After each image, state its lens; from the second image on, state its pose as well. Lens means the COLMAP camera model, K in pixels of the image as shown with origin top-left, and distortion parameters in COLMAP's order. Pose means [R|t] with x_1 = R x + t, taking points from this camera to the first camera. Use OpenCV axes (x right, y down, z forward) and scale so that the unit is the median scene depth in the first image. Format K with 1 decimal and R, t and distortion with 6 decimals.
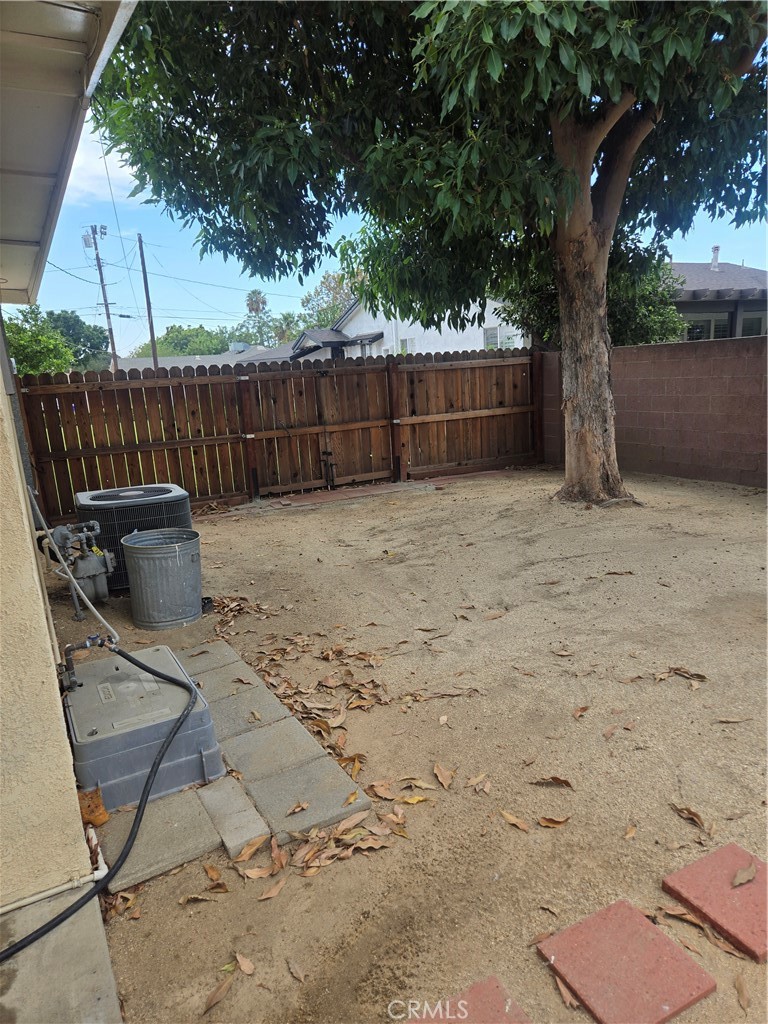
lens RADIAL K [[681.7, 0, 392.4], [0, 681.7, 515.7], [0, 0, 1]] dist [0.064709, -0.054067]
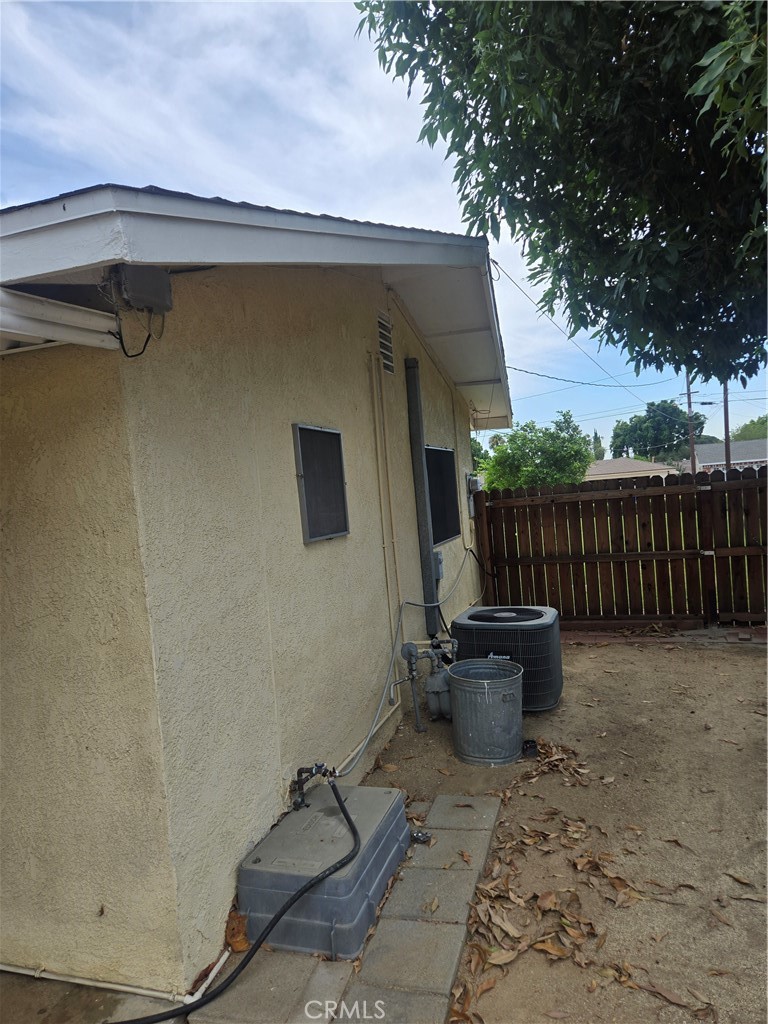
lens RADIAL K [[681.7, 0, 388.9], [0, 681.7, 515.5], [0, 0, 1]] dist [0.064709, -0.054067]
pose [[0.678455, 0.030927, -0.733991, 0.283277], [-0.115958, 0.991097, -0.065423, -0.104580], [0.725433, 0.129498, 0.676001, 0.181800]]
